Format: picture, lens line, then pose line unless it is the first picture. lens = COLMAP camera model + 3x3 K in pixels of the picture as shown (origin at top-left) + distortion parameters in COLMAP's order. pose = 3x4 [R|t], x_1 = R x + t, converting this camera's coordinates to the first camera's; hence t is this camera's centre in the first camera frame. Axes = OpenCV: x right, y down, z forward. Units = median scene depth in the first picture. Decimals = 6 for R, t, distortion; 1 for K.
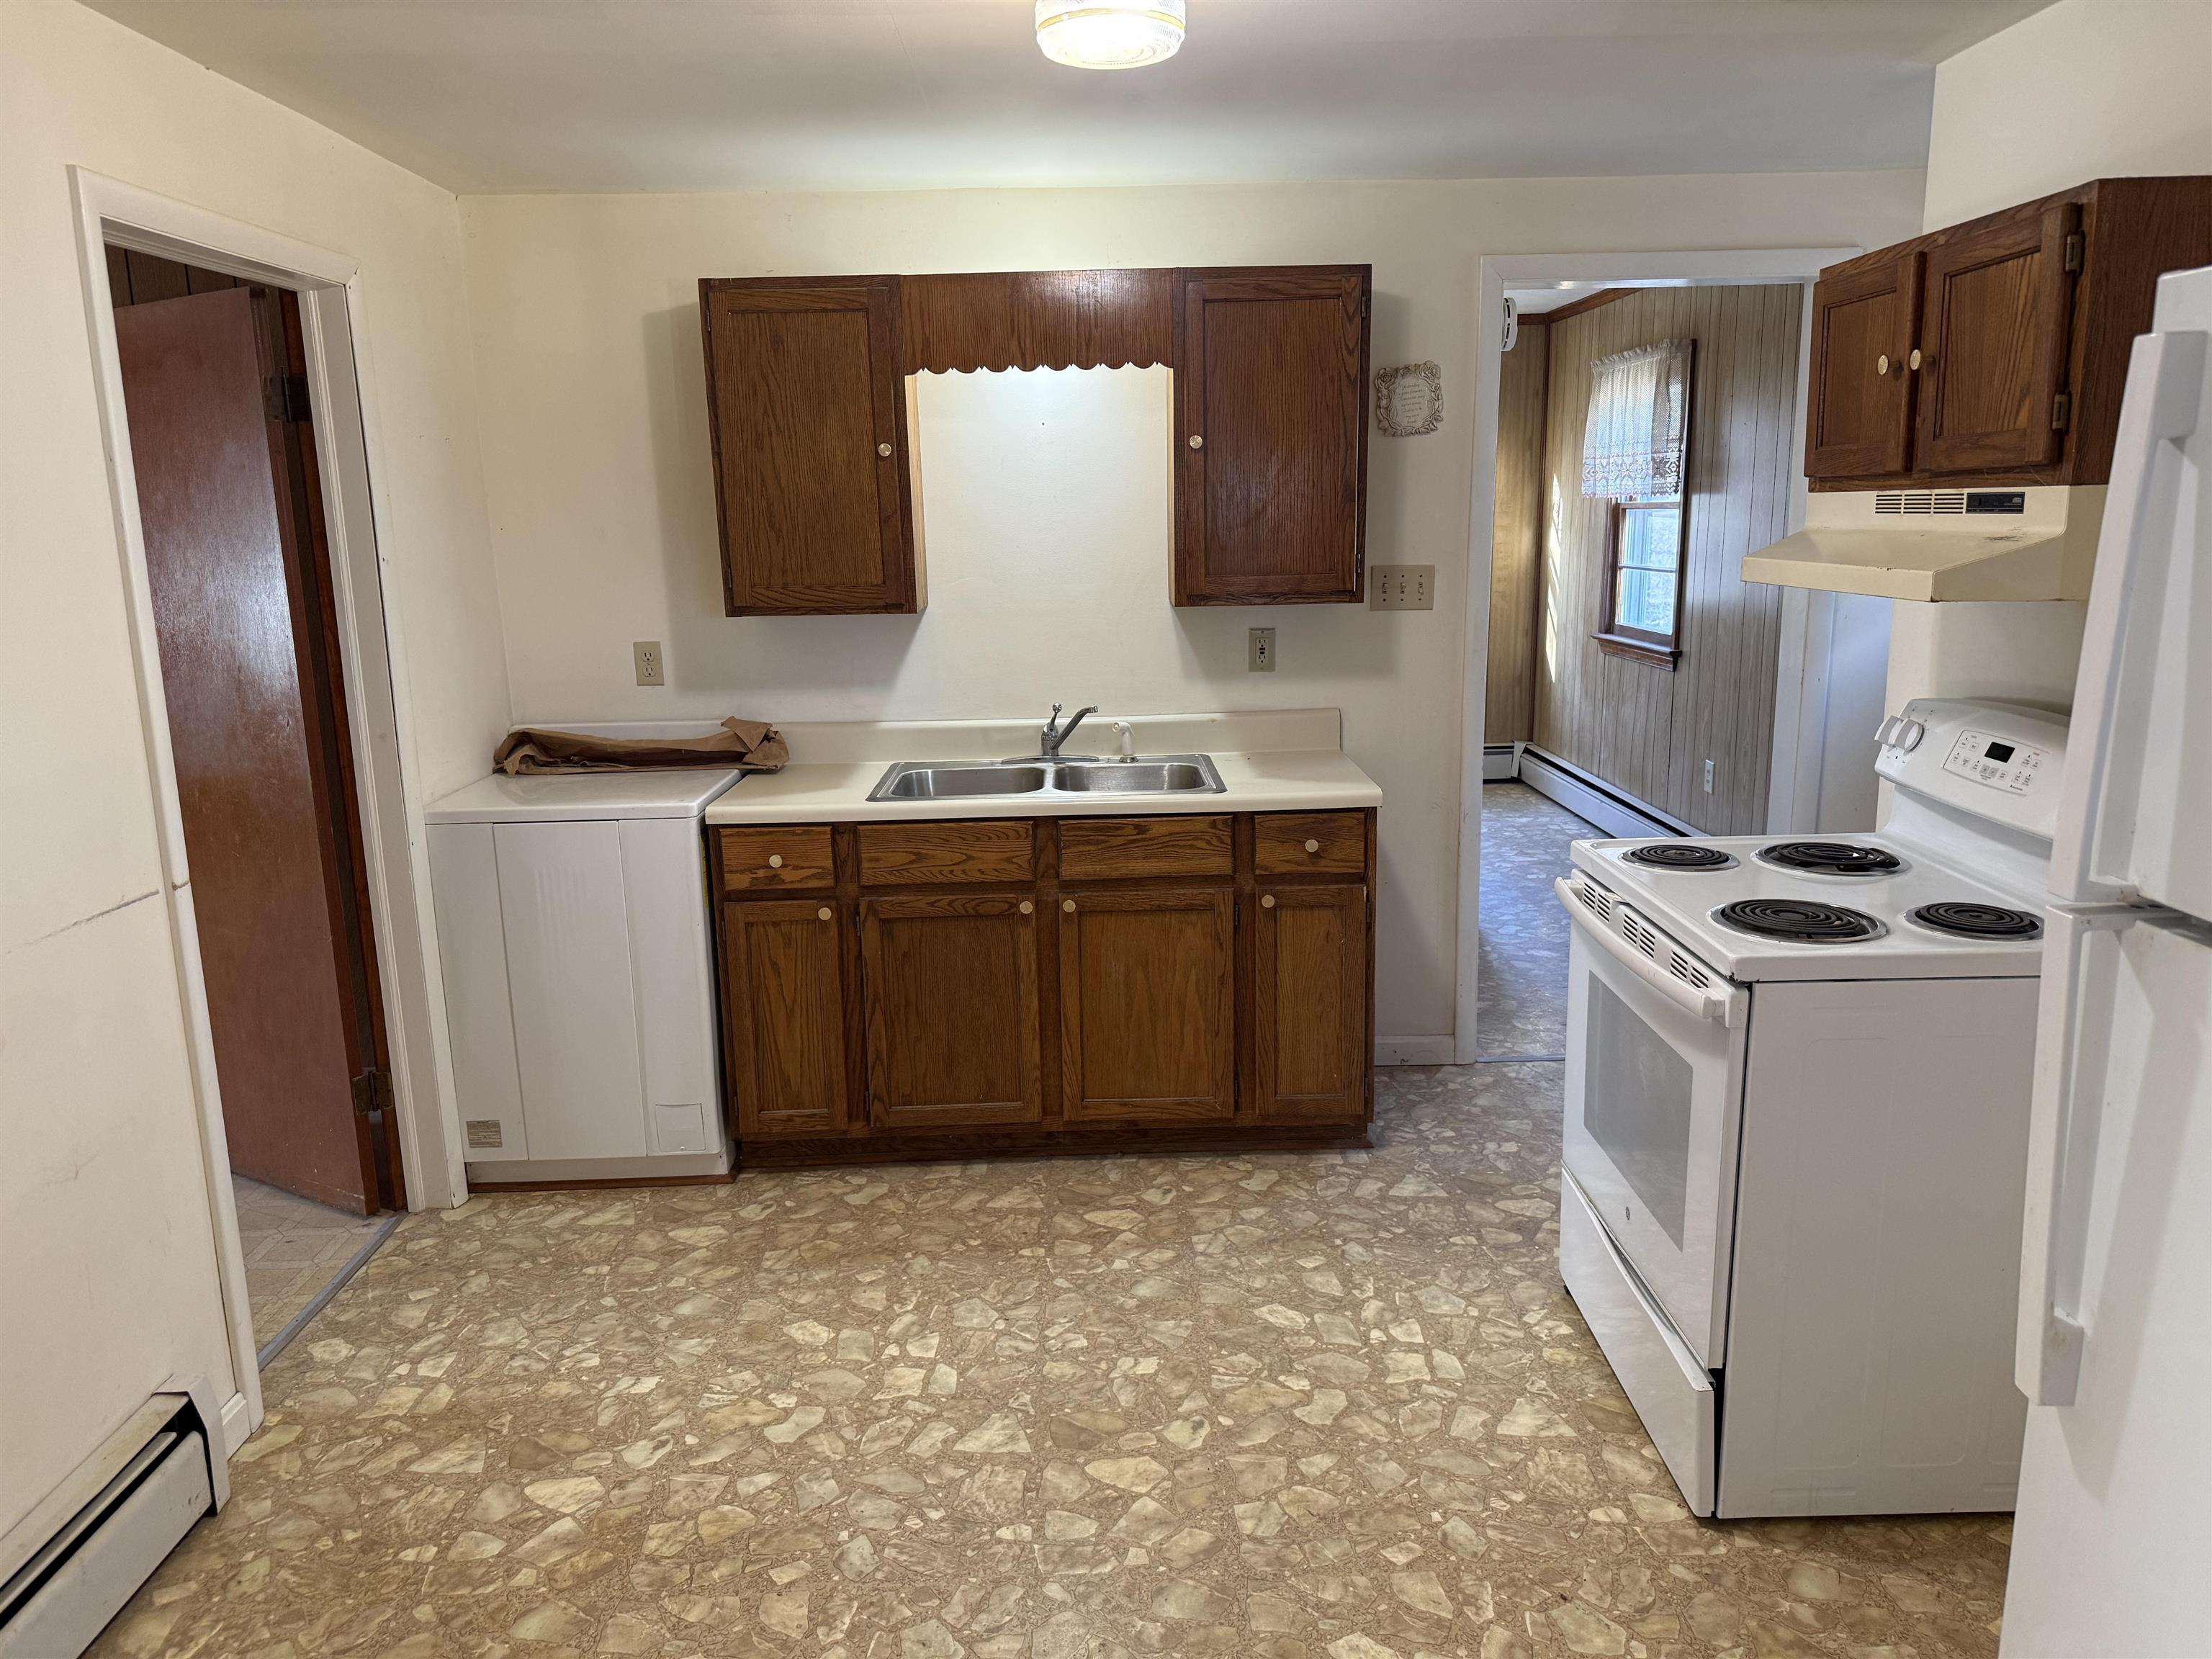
lens RADIAL K [[1533.0, 0, 1106.0], [0, 1533.0, 829.5], [0, 0, 1]] dist [0.158944, -0.288571]
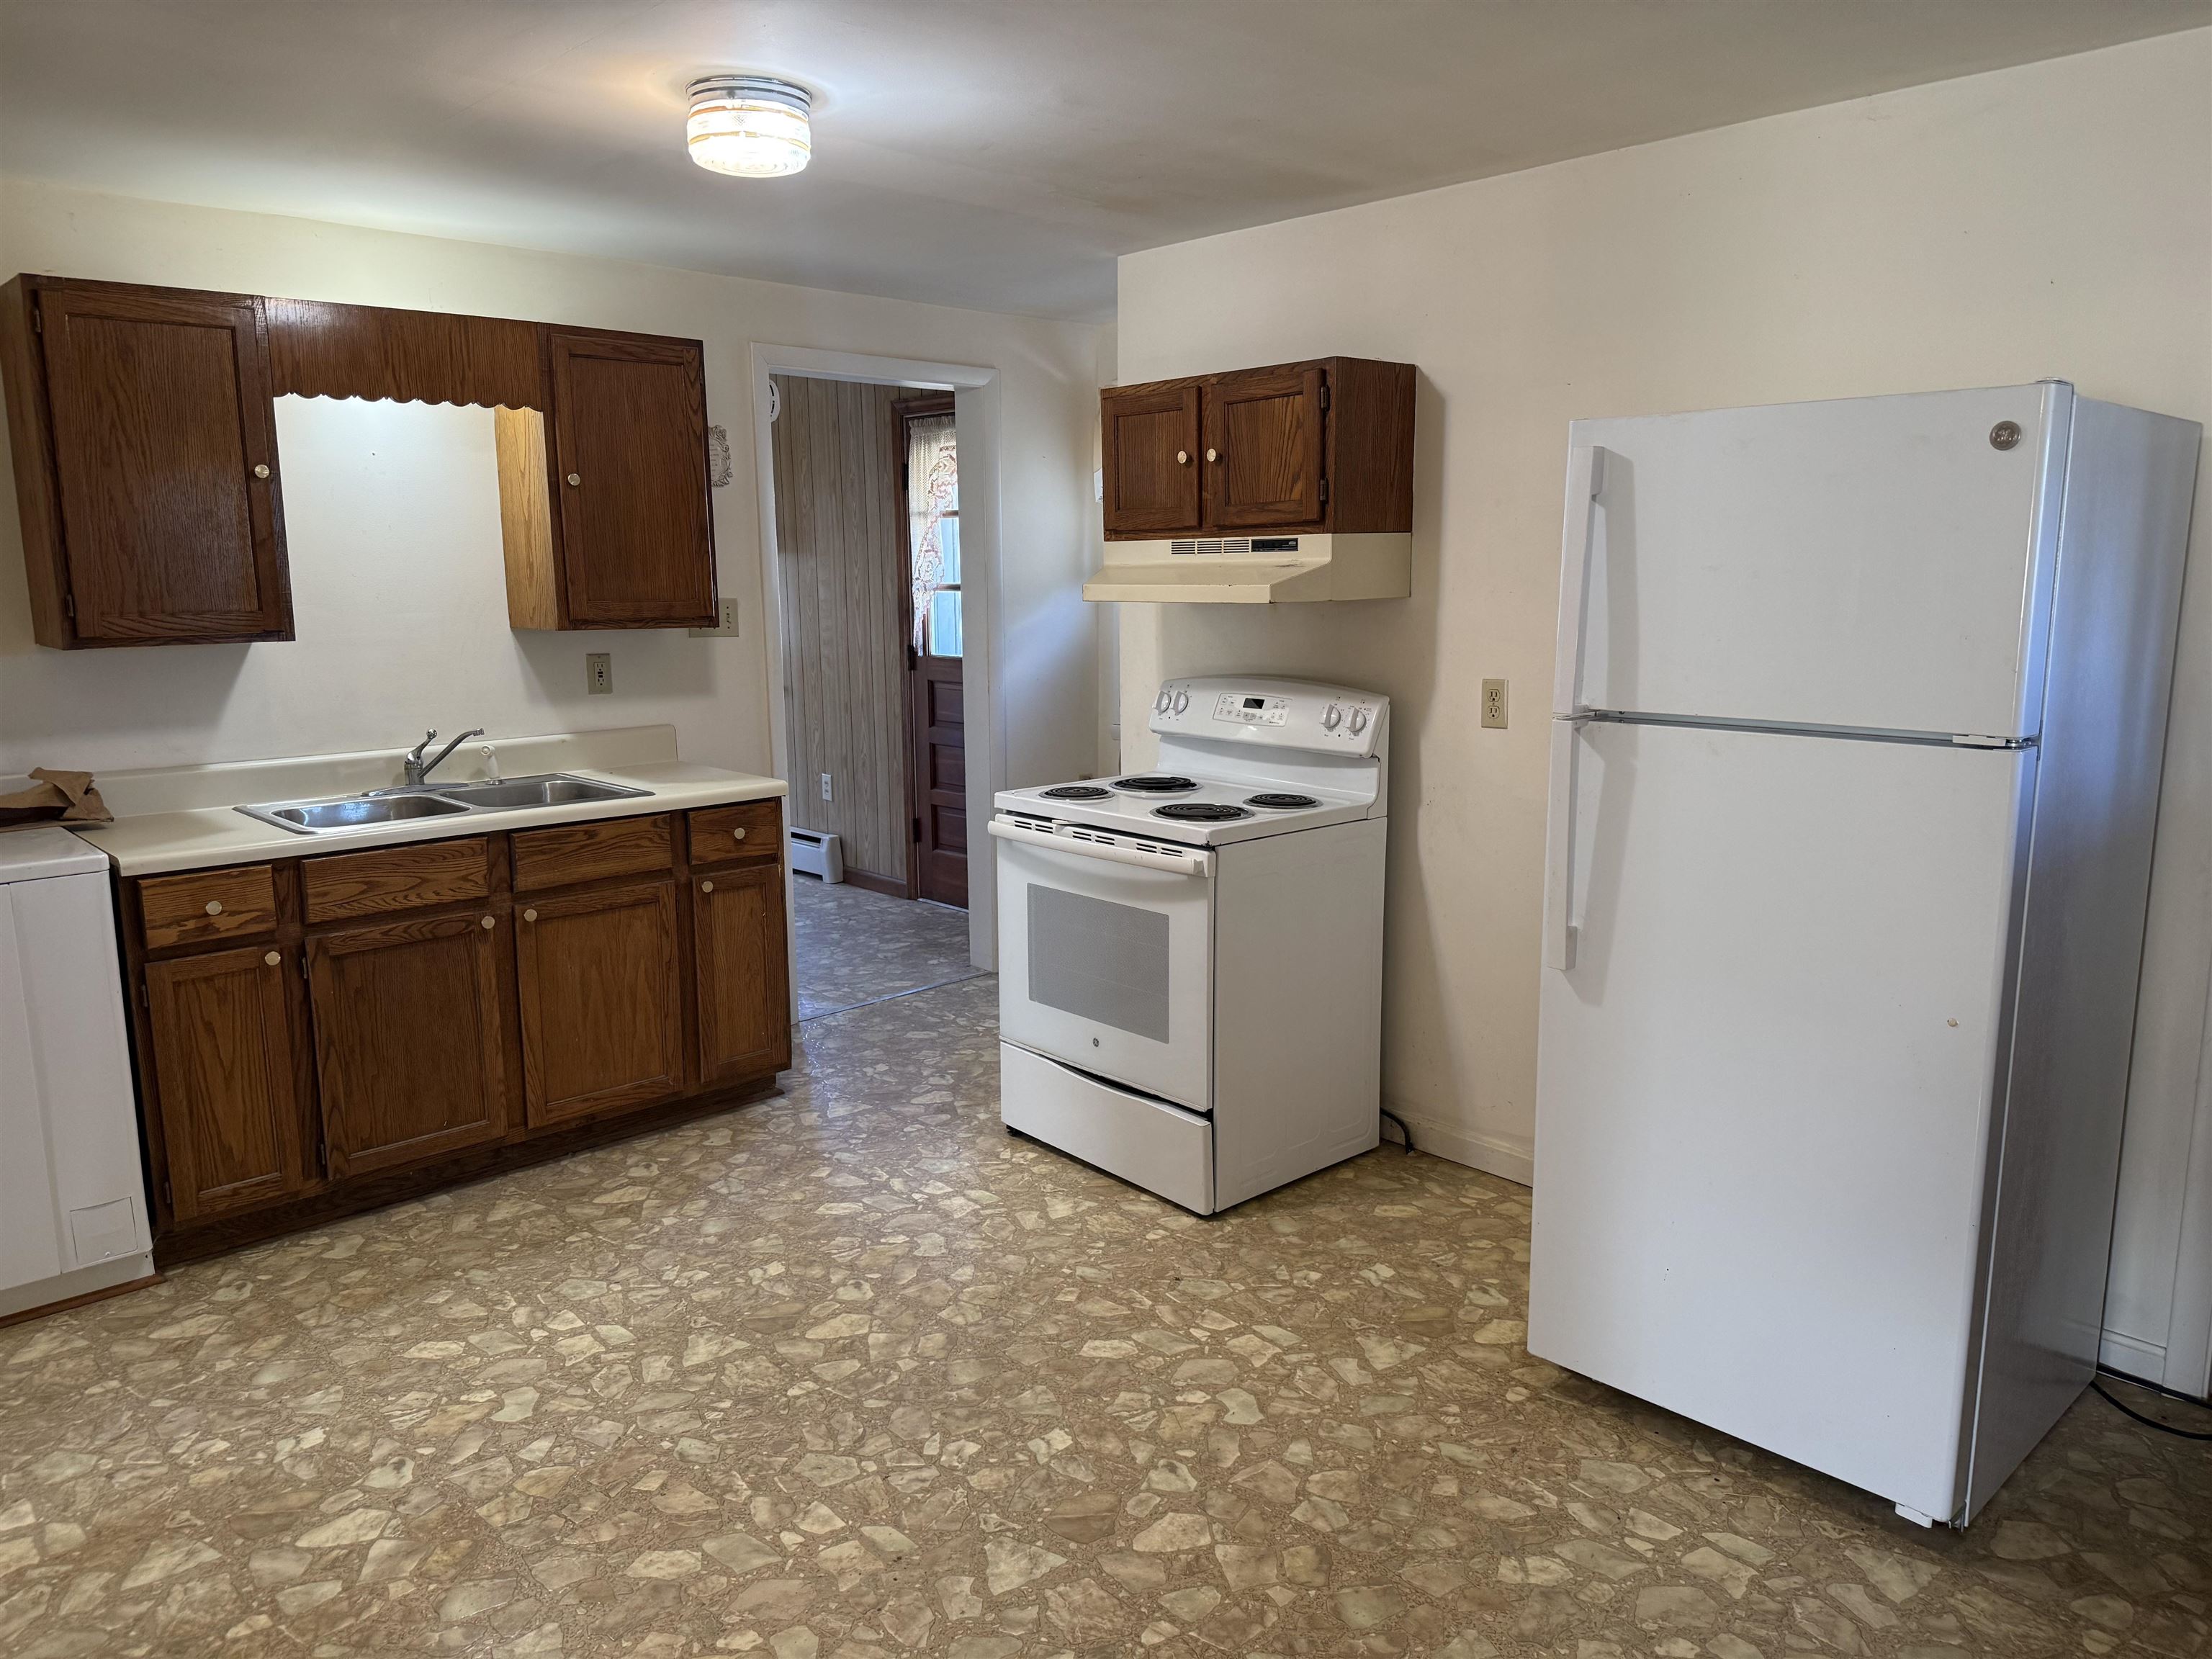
lens RADIAL K [[1505.3, 0, 1171.8], [0, 1505.3, 834.0], [0, 0, 1]] dist [-0.032576, -0.007968]
pose [[0.711547, -0.100596, 0.695400, -0.409425], [0.128210, 0.991671, 0.012266, 0.038353], [-0.690842, 0.080429, 0.718518, -0.026103]]
